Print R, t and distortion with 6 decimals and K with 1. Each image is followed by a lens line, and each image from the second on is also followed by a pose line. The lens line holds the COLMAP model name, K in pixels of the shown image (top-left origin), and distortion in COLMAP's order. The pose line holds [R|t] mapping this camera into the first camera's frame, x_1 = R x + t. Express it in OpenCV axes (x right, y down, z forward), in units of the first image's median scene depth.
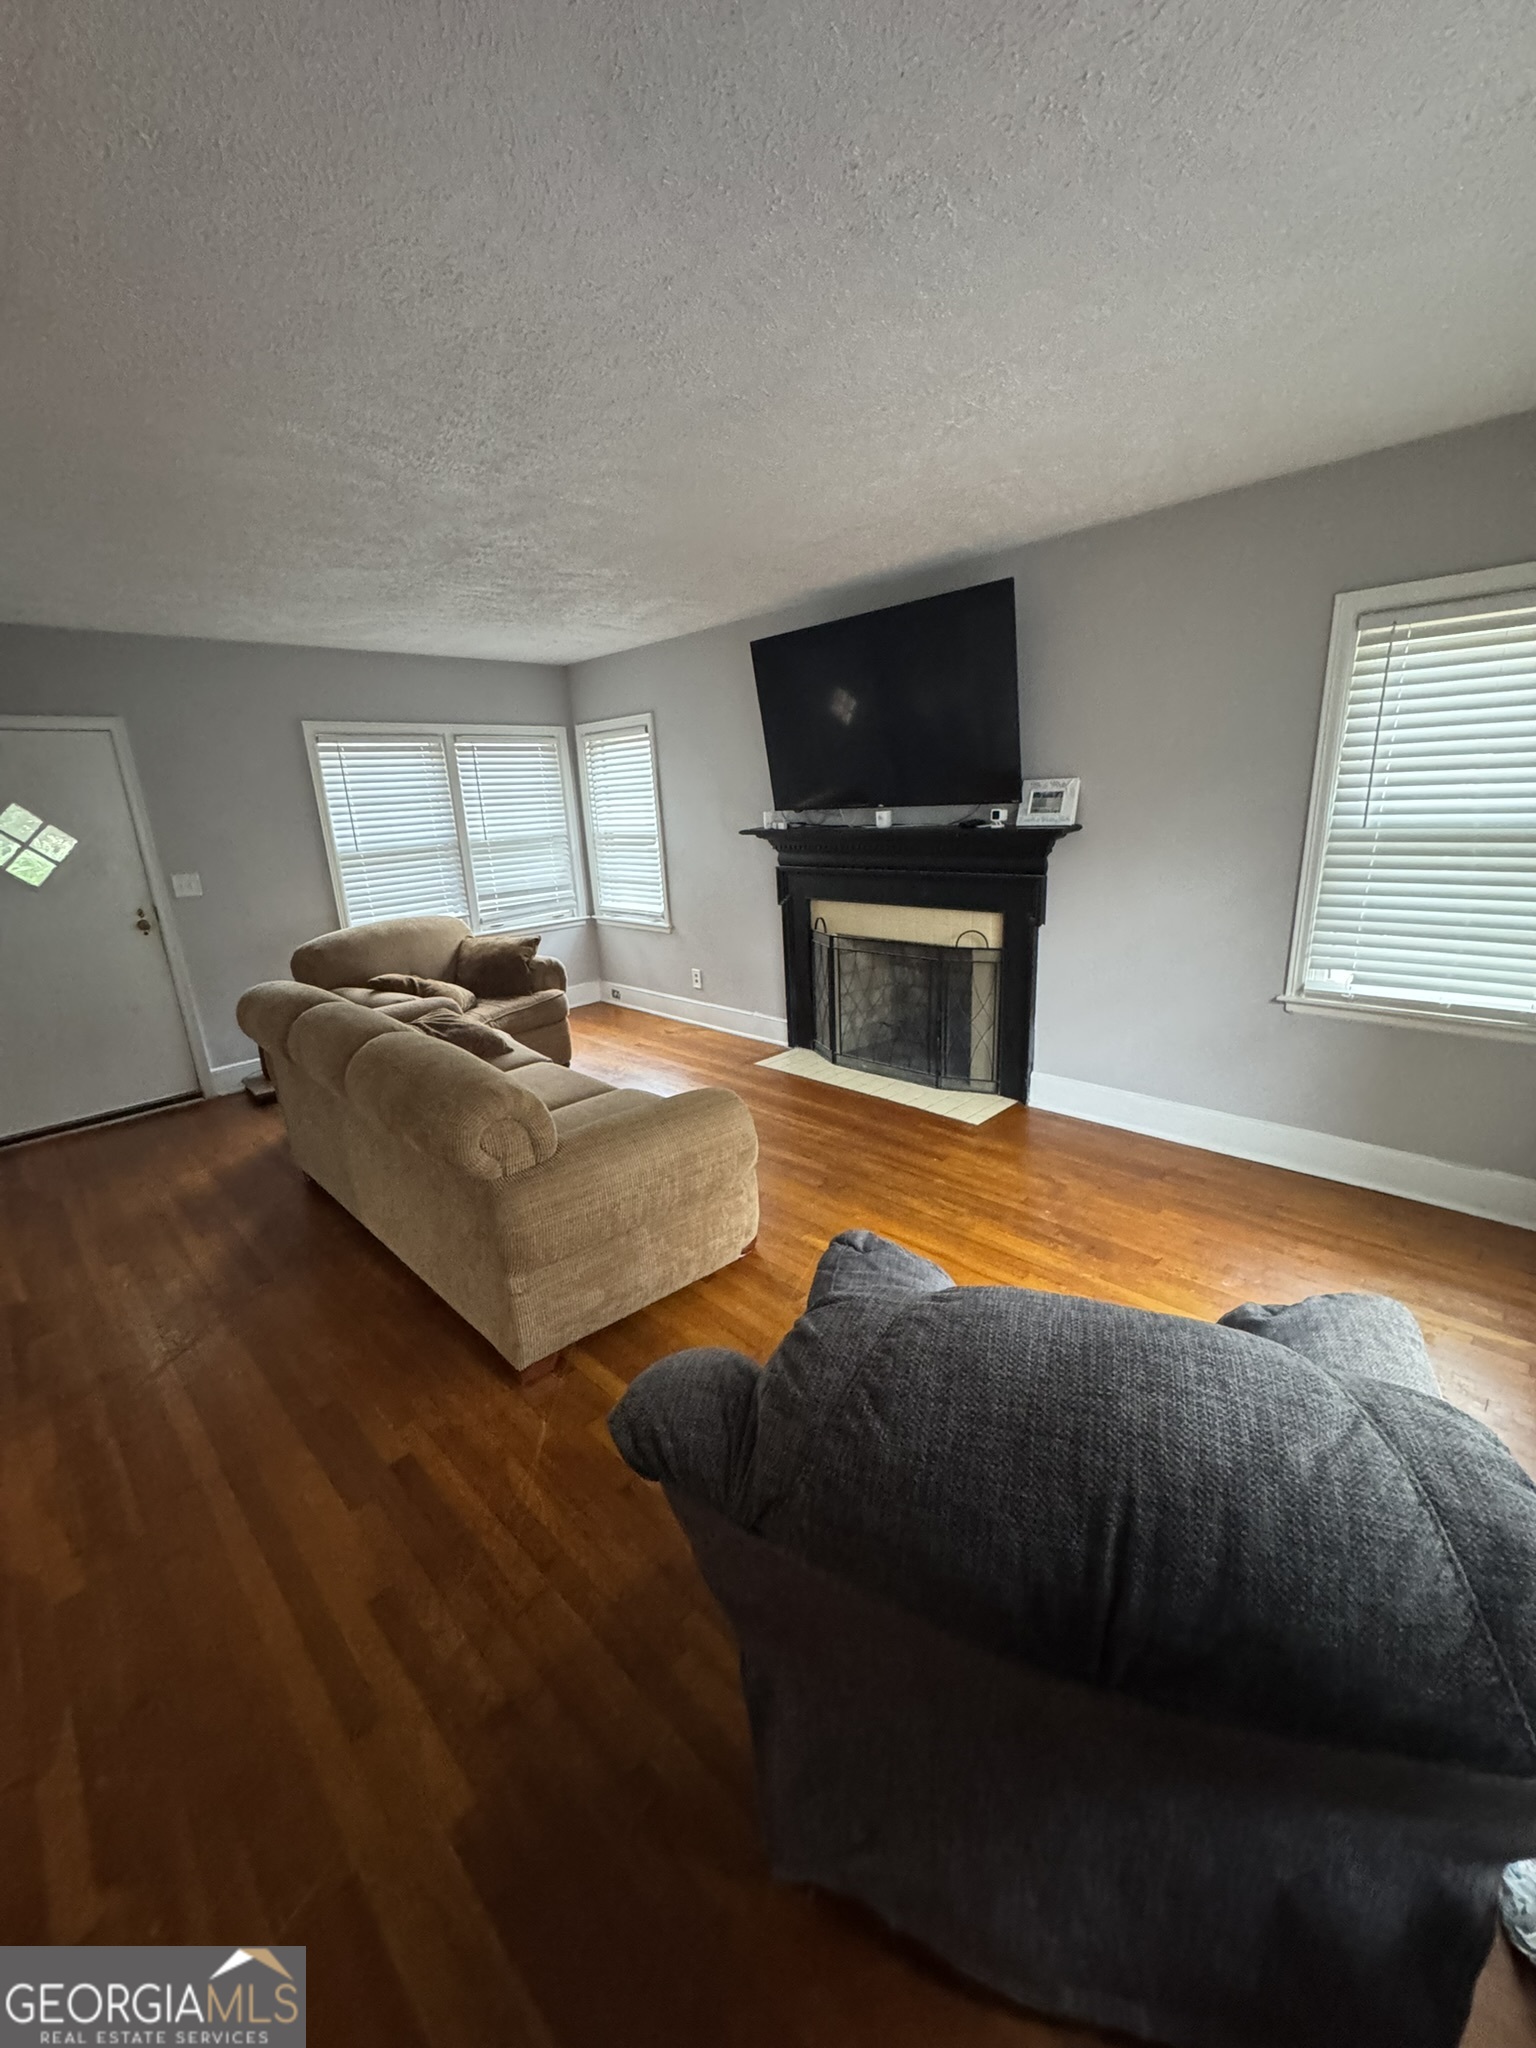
lens RADIAL K [[814.5, 0, 768.2], [0, 814.5, 1028.2], [0, 0, 1]] dist [-0.001937, 0.001226]
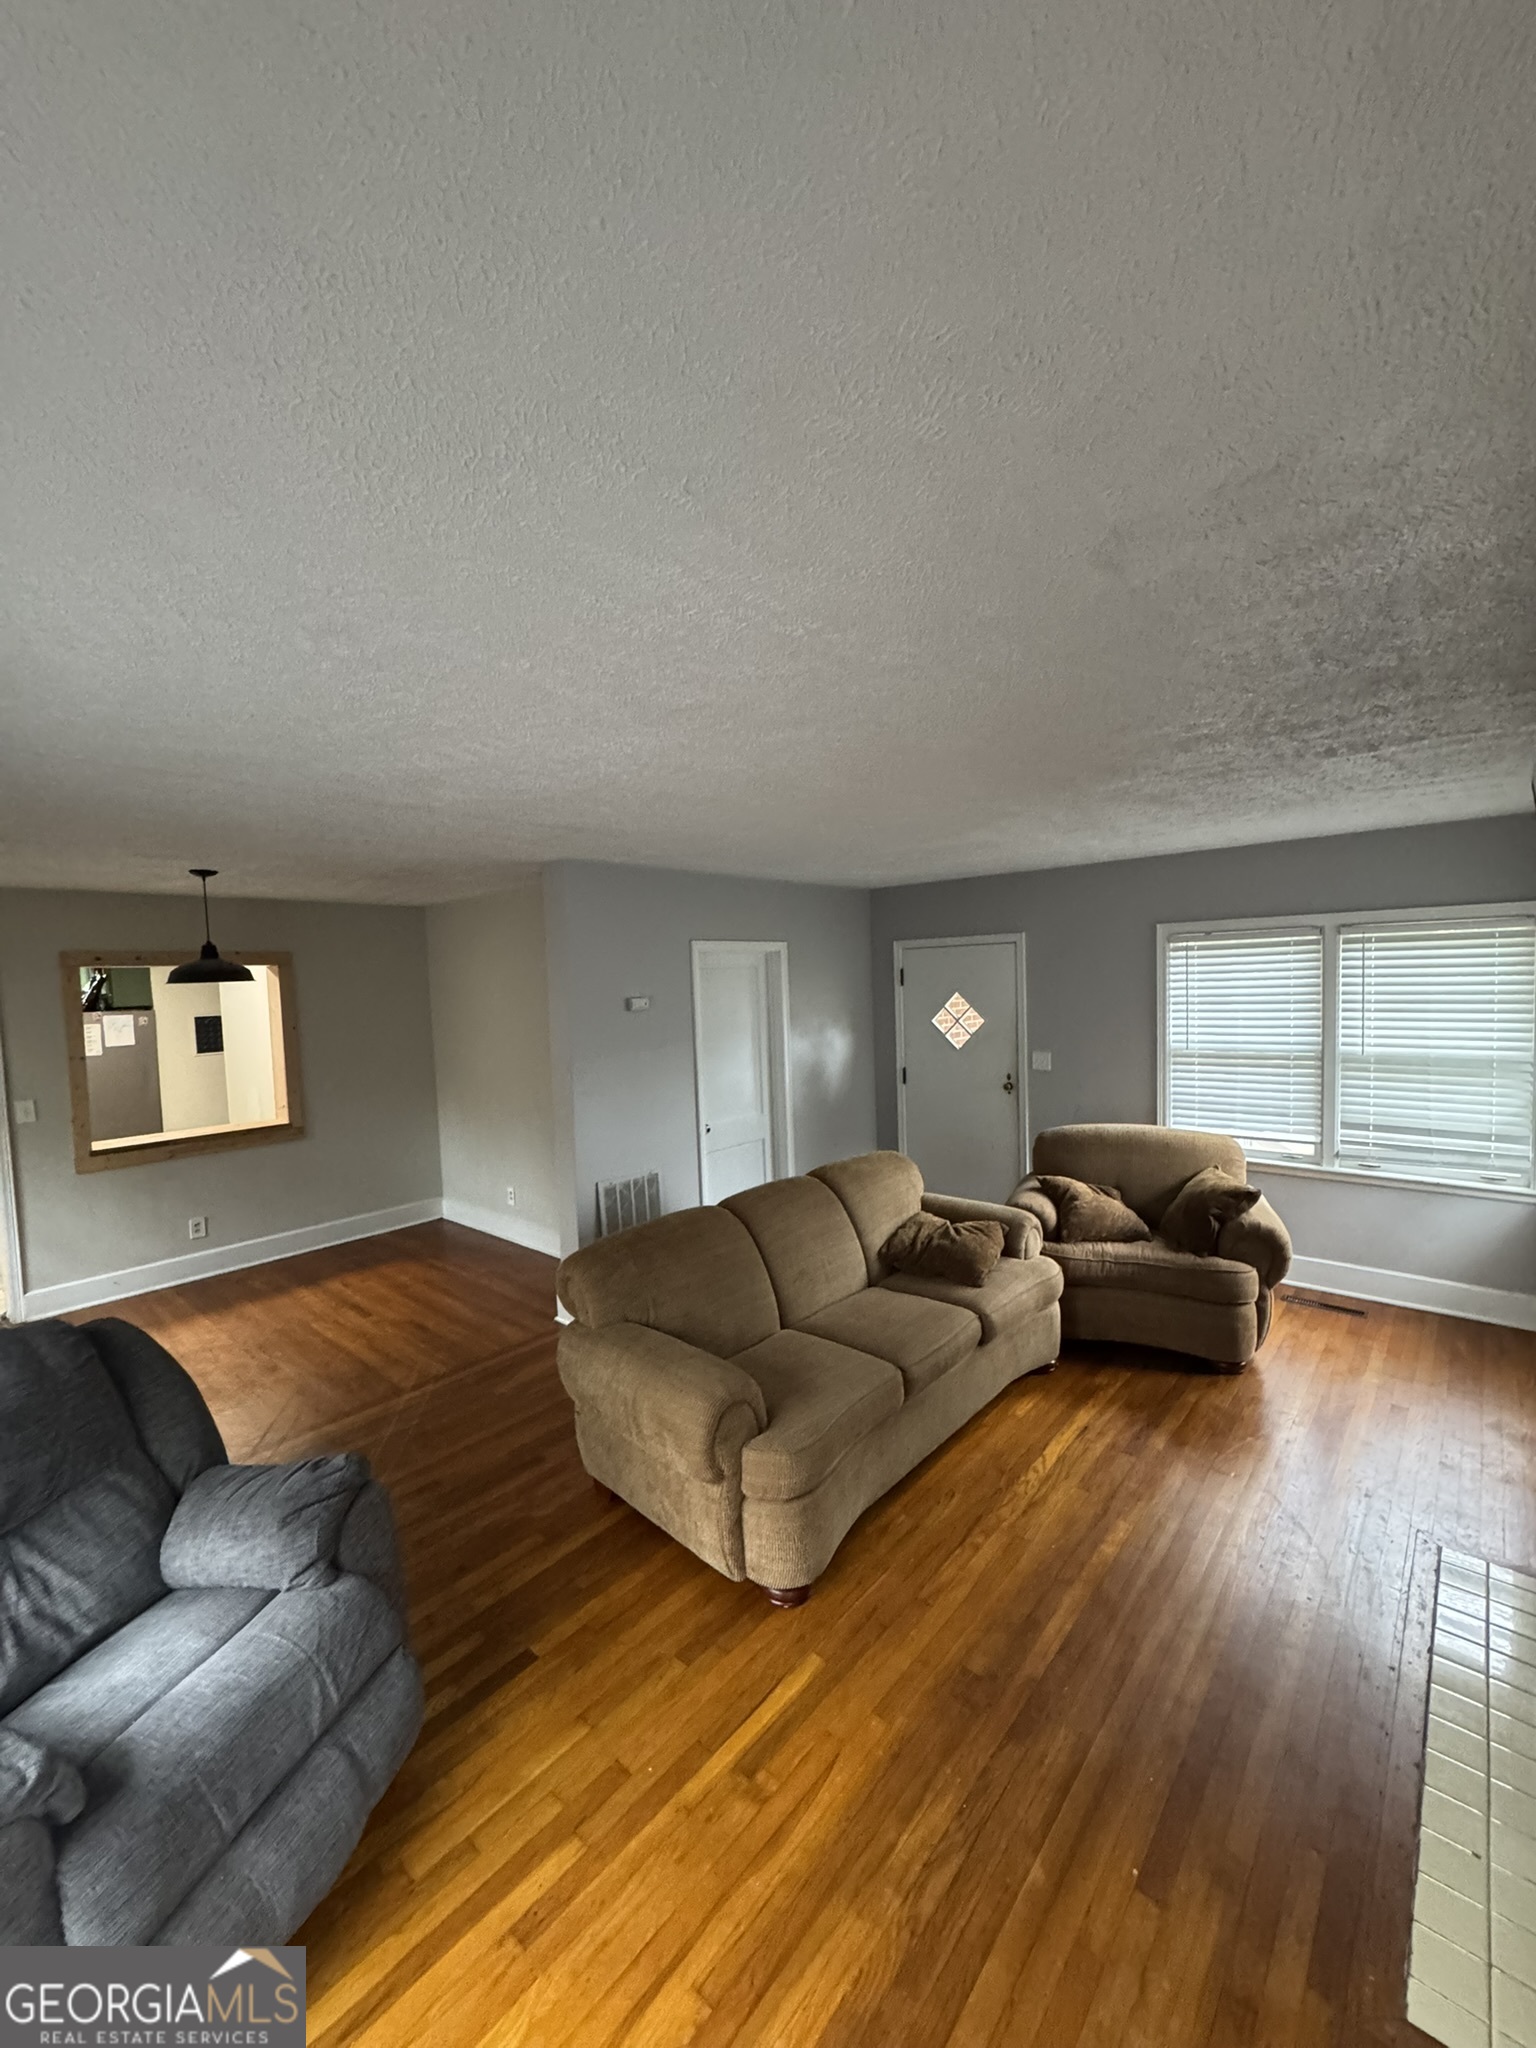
lens RADIAL K [[814.5, 0, 767.4], [0, 814.5, 1023.2], [0, 0, 1]] dist [-0.001937, 0.001226]
pose [[0.063451, 0.098099, -0.993152, 0.396266], [-0.254951, 0.963729, 0.078904, -0.189564], [0.964870, 0.248198, 0.086160, 0.415811]]
